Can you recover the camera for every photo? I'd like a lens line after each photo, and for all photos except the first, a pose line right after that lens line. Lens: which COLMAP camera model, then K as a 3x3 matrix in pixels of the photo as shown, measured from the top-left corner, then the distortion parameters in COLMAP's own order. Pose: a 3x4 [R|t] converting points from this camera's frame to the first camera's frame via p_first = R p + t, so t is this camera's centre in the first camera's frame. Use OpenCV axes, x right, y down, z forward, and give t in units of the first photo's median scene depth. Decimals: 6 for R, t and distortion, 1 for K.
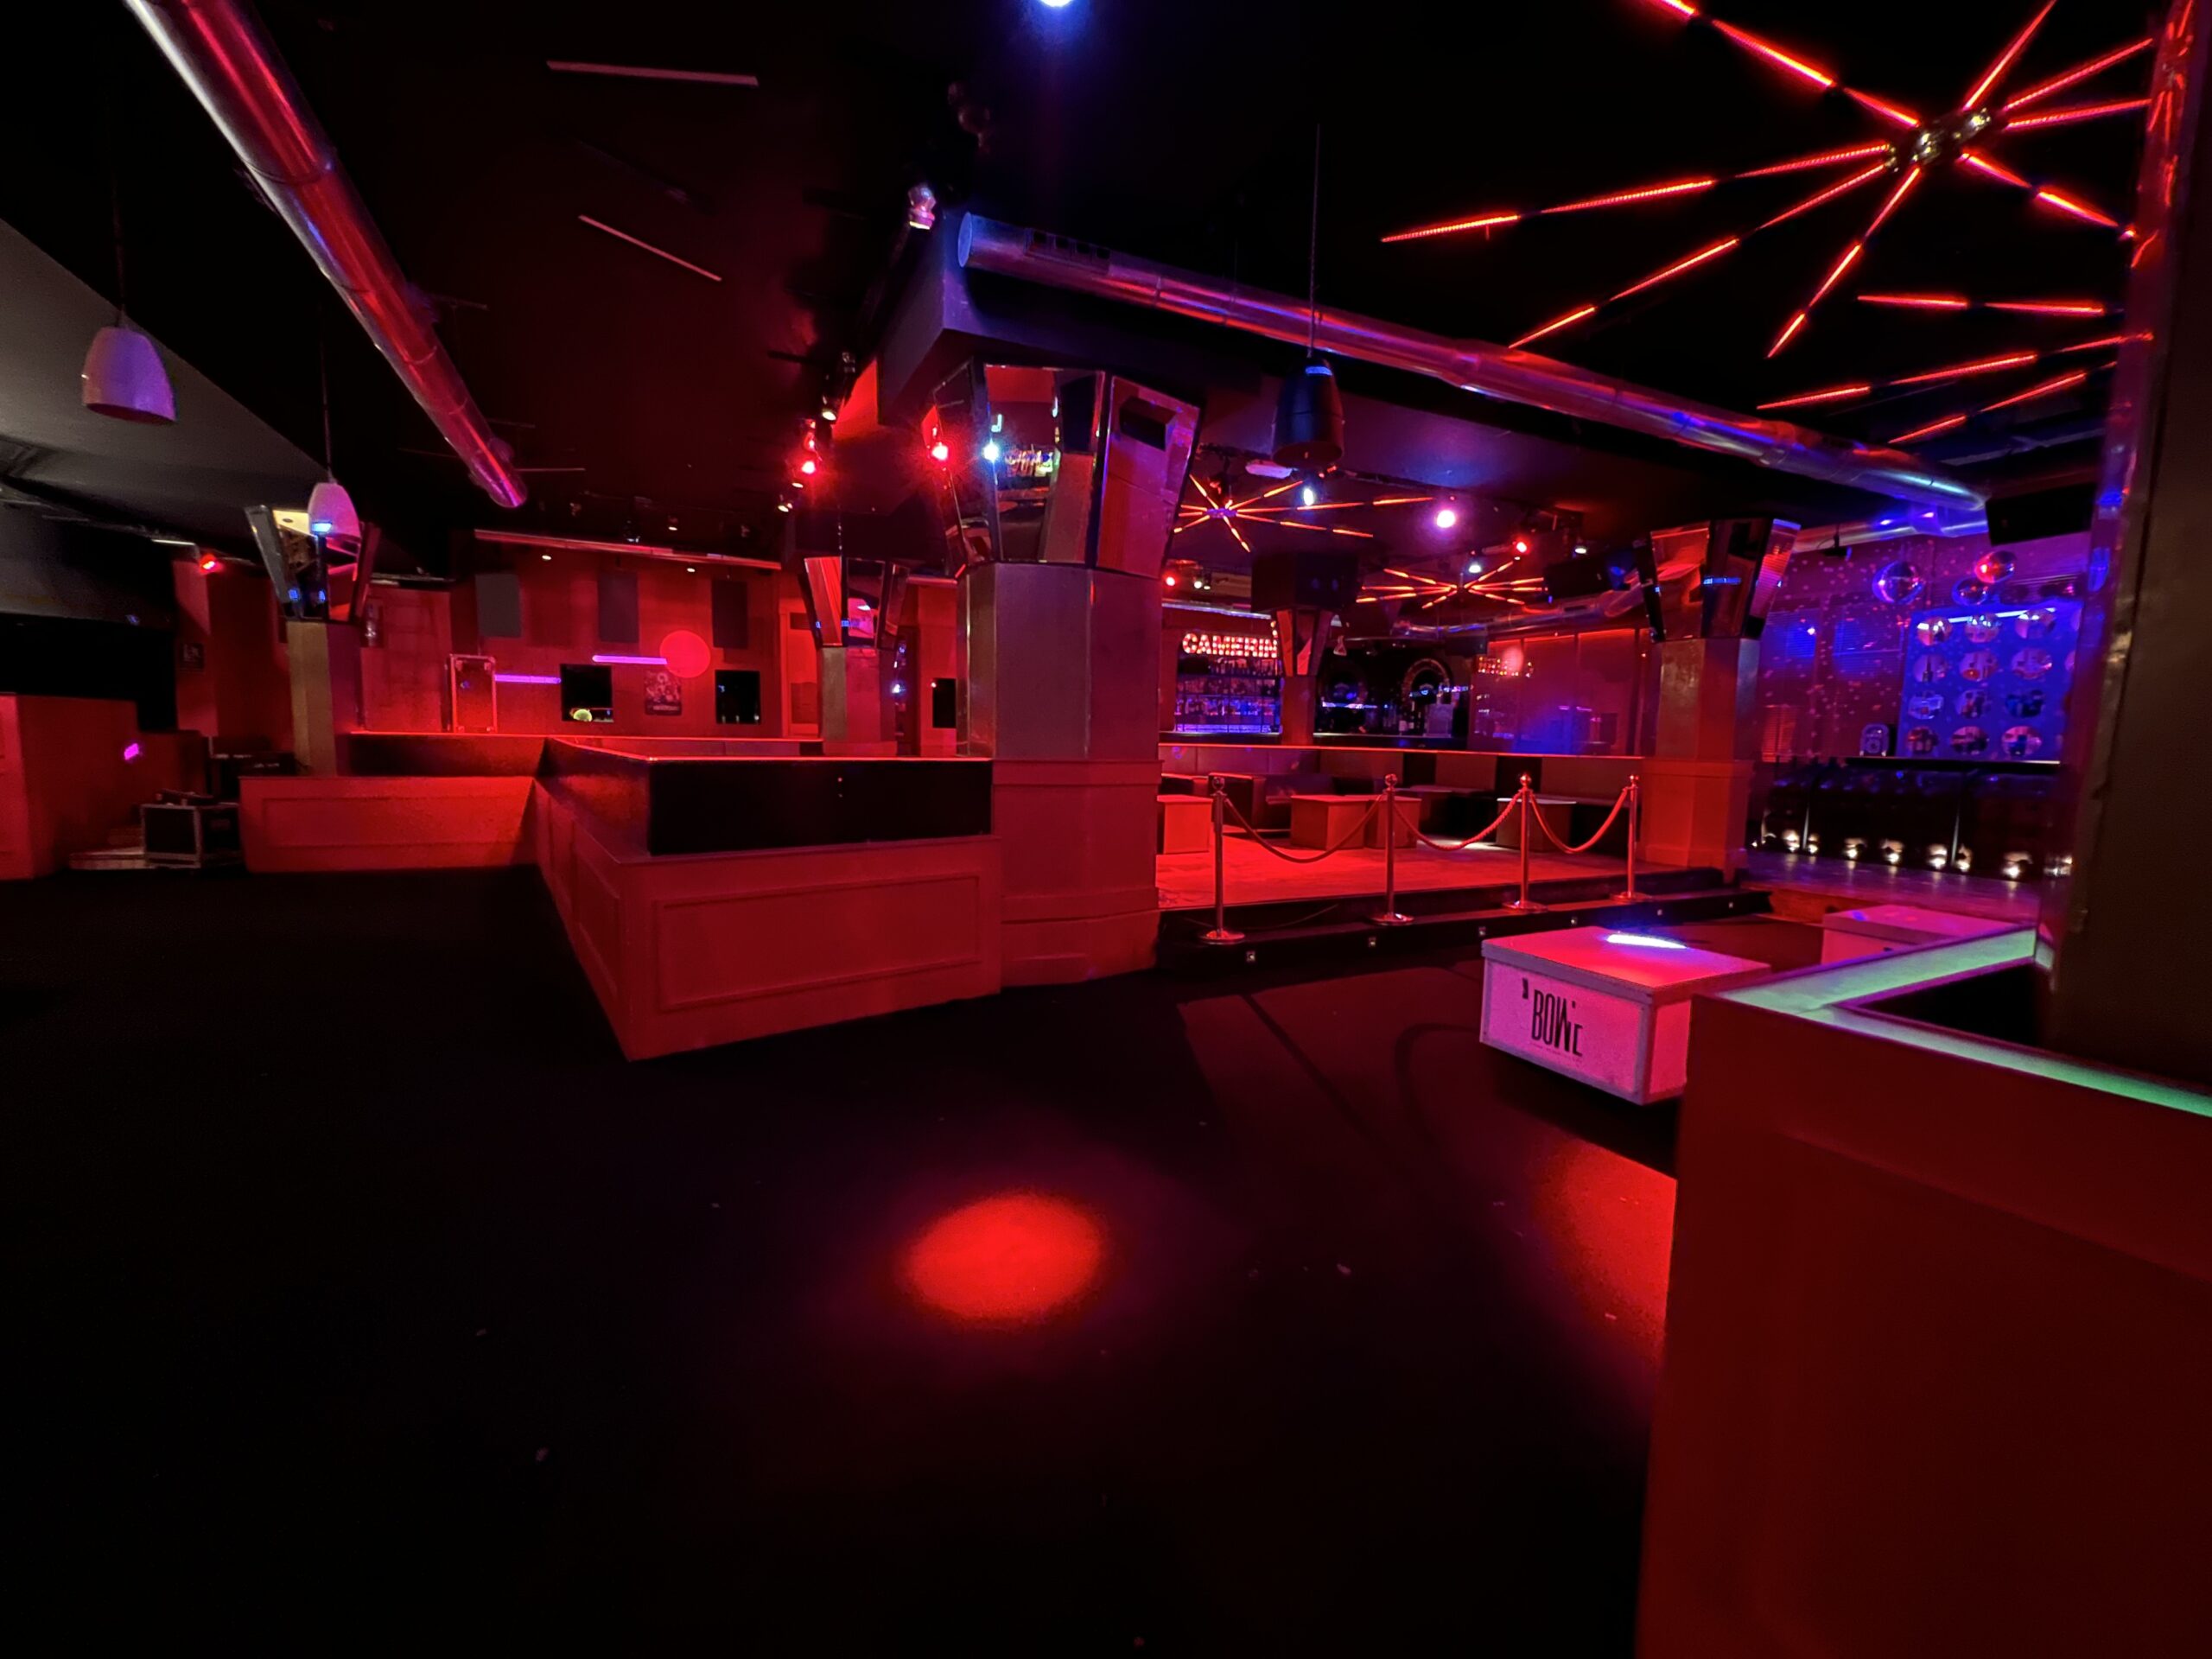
lens RADIAL K [[898.9, 0, 1096.7], [0, 898.9, 826.5], [0, 0, 1]] dist [-0.001269, -0.000515]
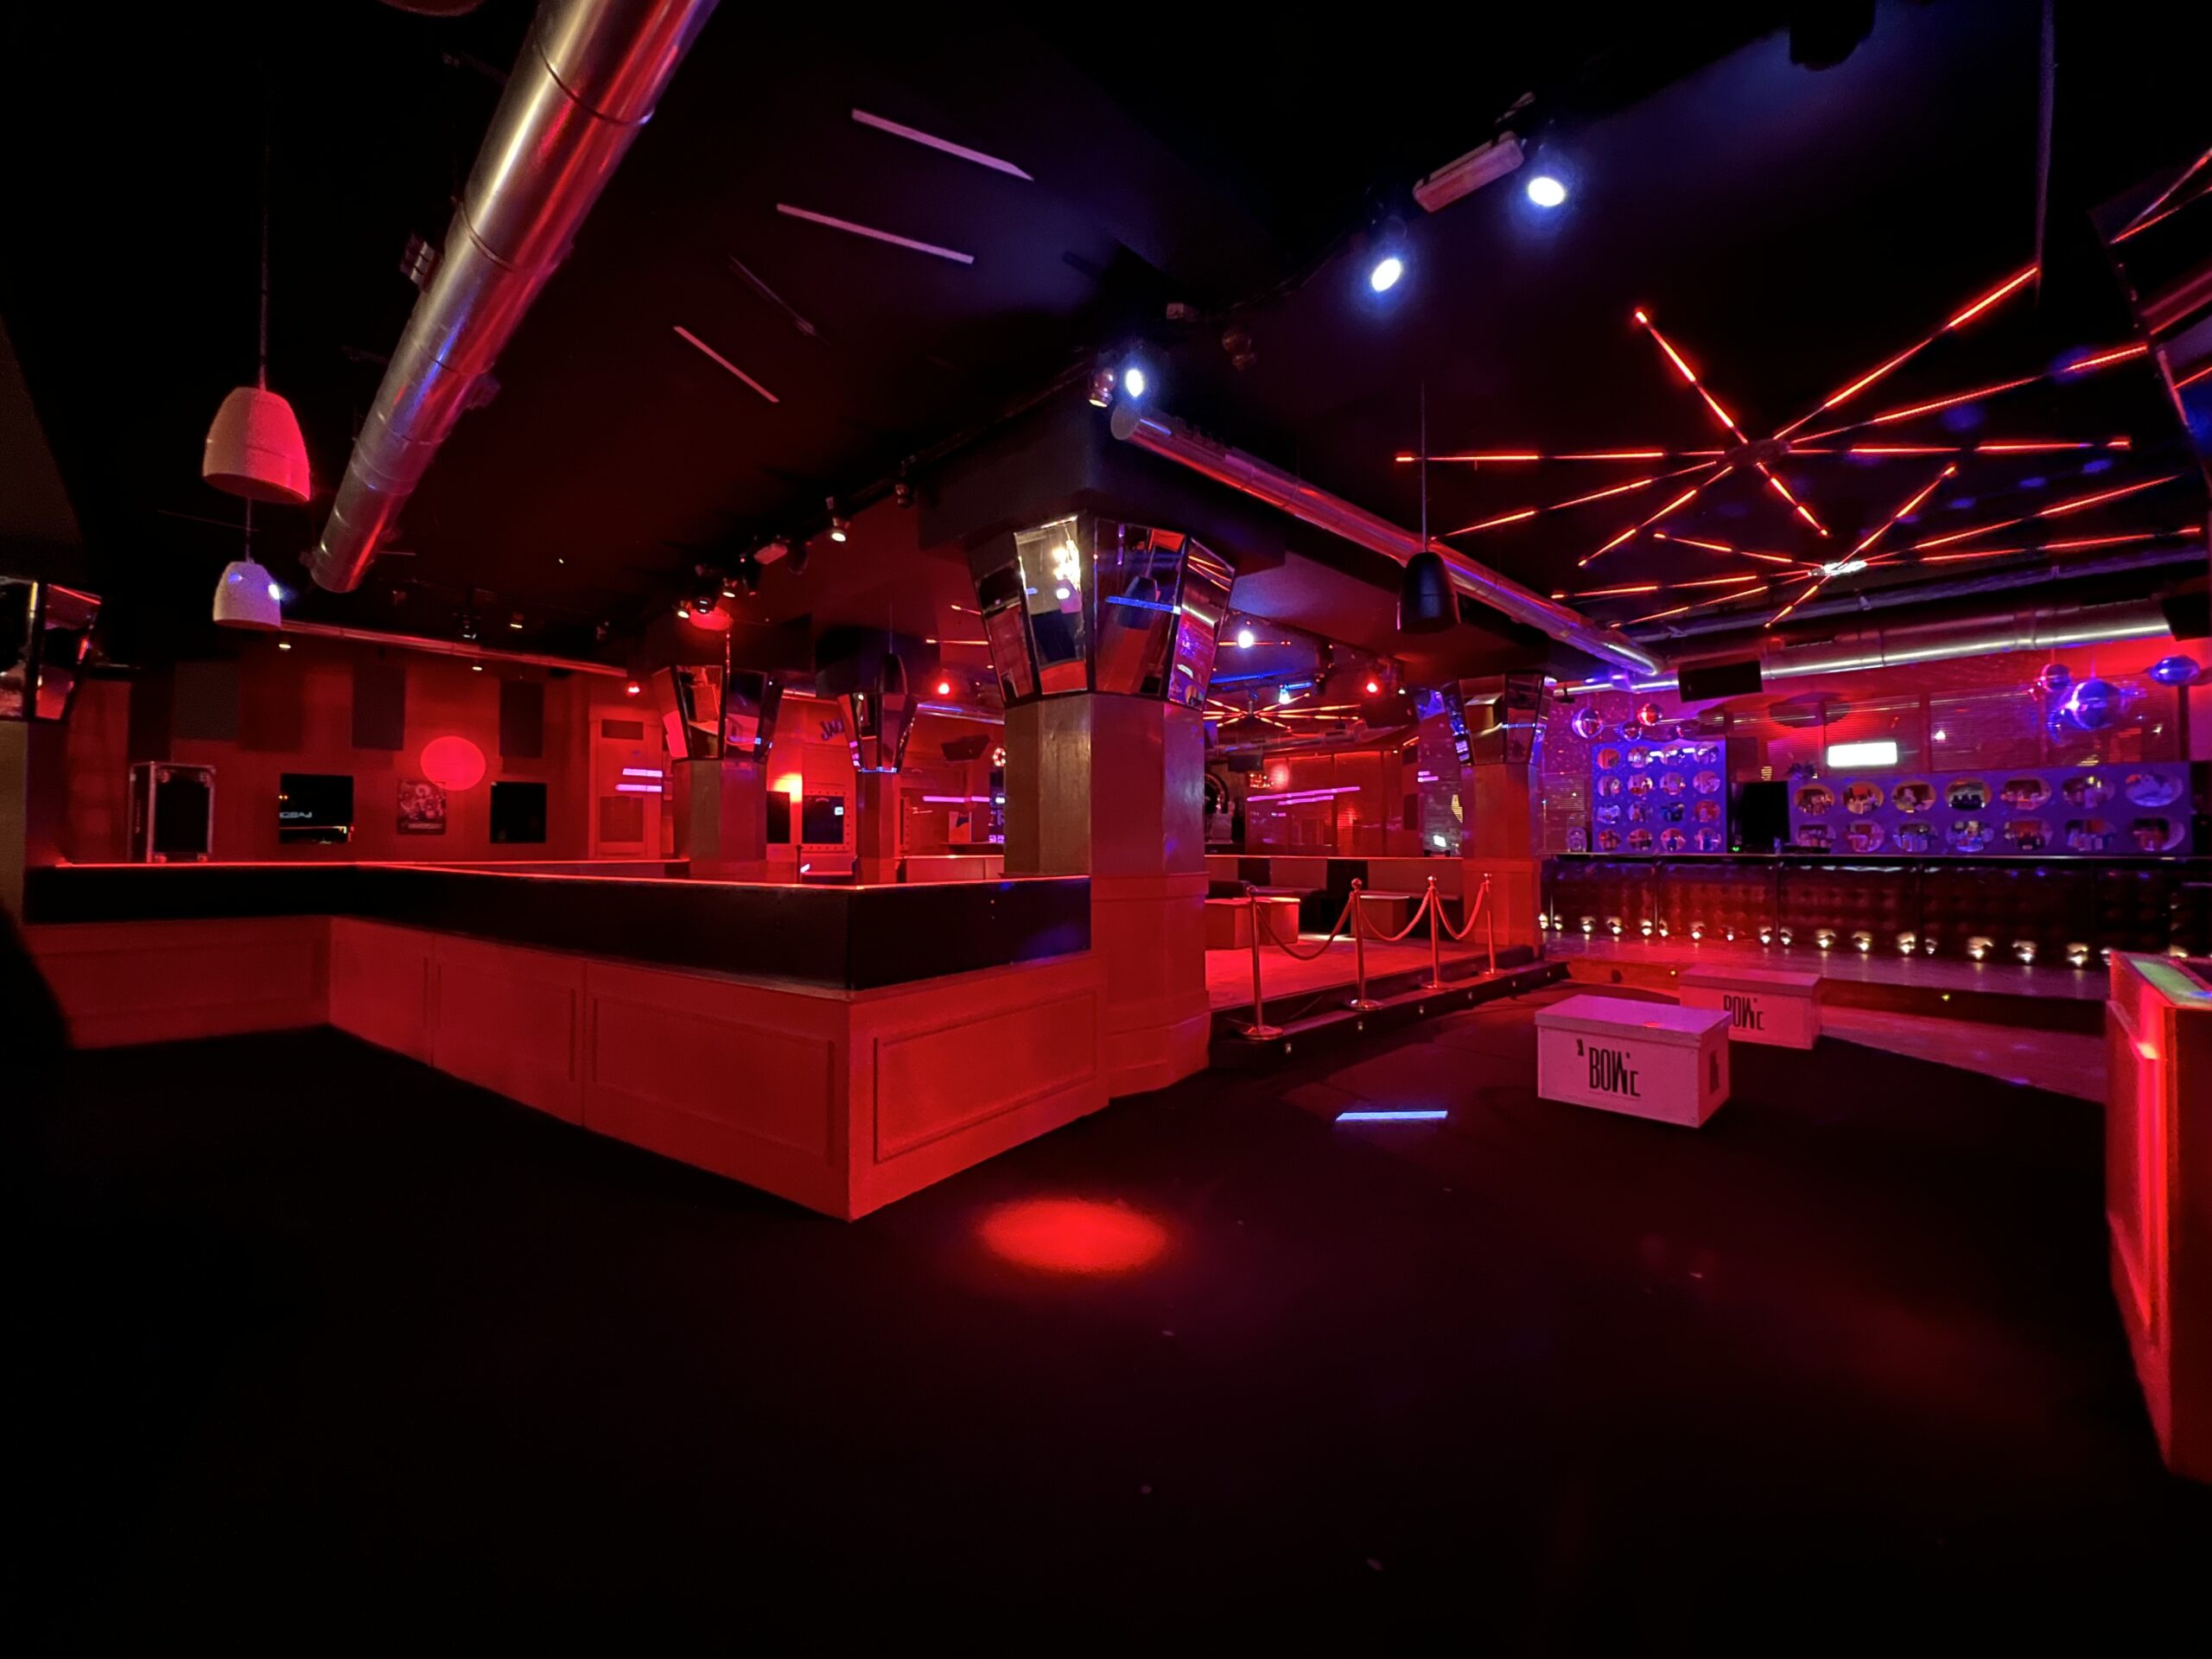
lens RADIAL K [[898.9, 0, 1103.9], [0, 898.9, 825.4], [0, 0, 1]] dist [-0.001269, -0.000515]
pose [[0.942489, -0.011511, 0.334039, -0.228344], [0.051684, 0.992405, -0.111628, -0.008306], [-0.330217, 0.122473, 0.935926, 0.005792]]
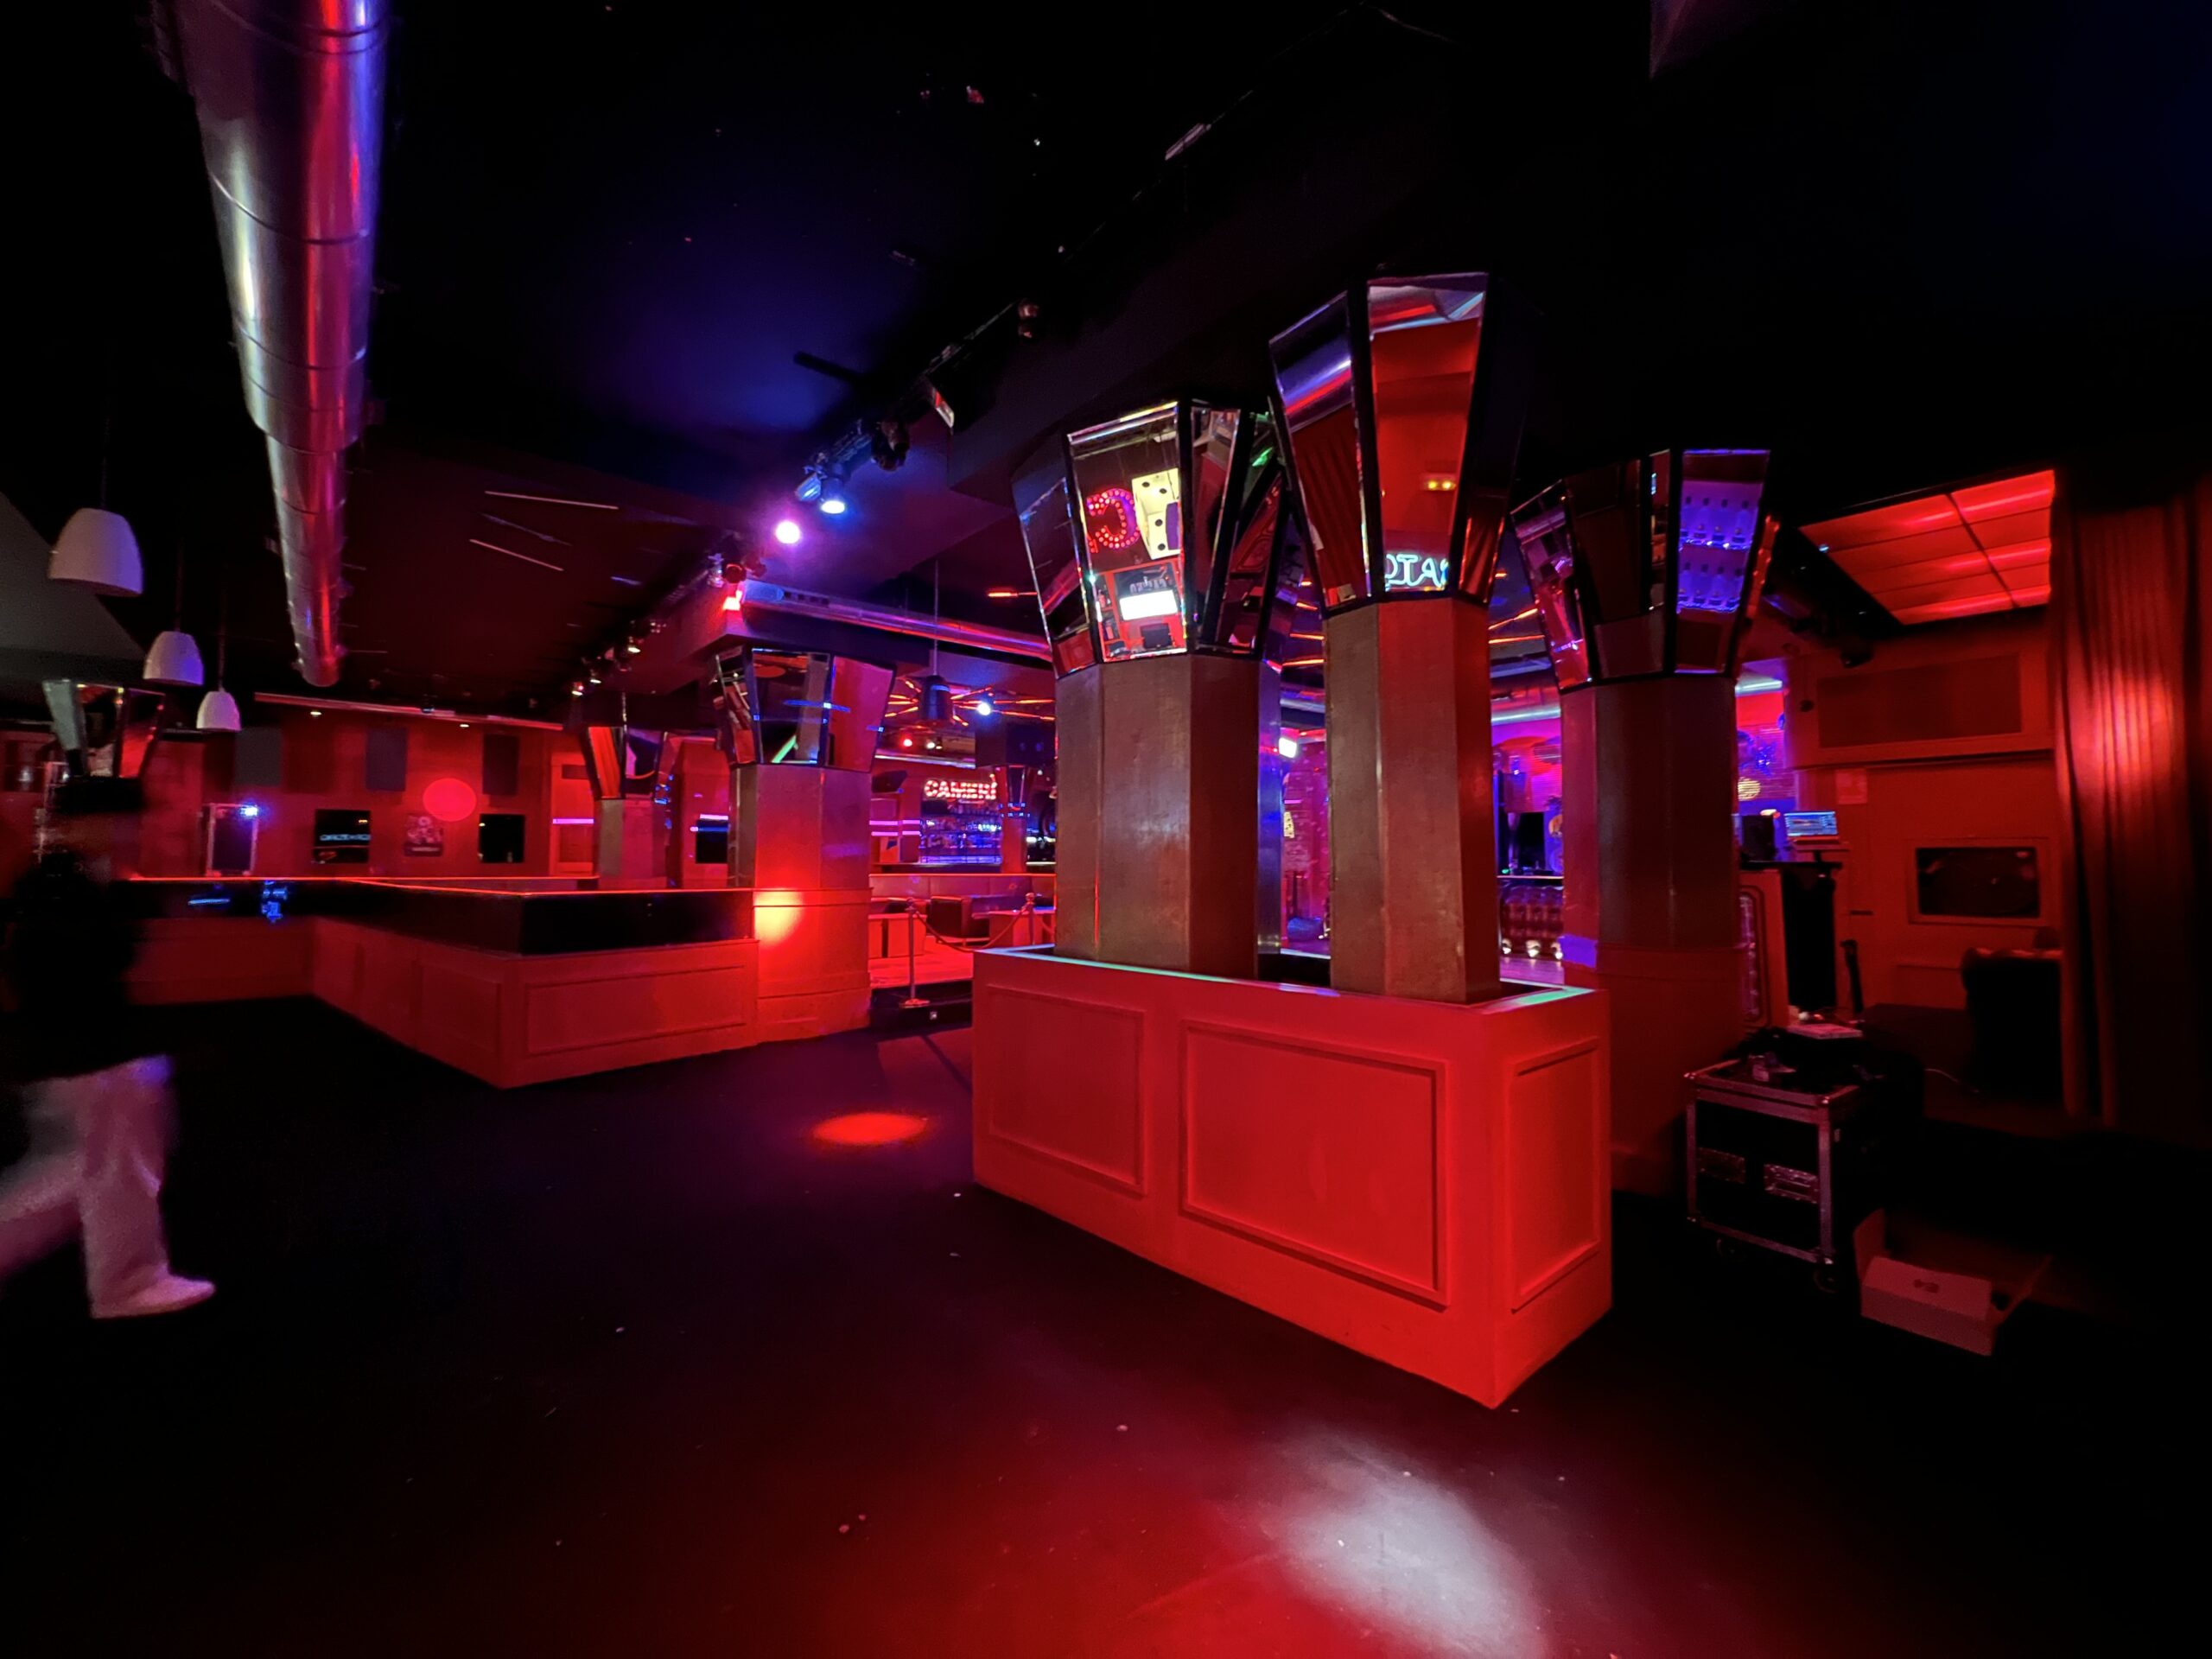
lens RADIAL K [[898.9, 0, 1102.1], [0, 898.9, 821.5], [0, 0, 1]] dist [-0.001269, -0.000515]
pose [[0.966760, -0.003924, 0.255655, 0.033848], [0.041144, 0.989239, -0.140402, 0.025651], [-0.252353, 0.146253, 0.956519, -0.320458]]
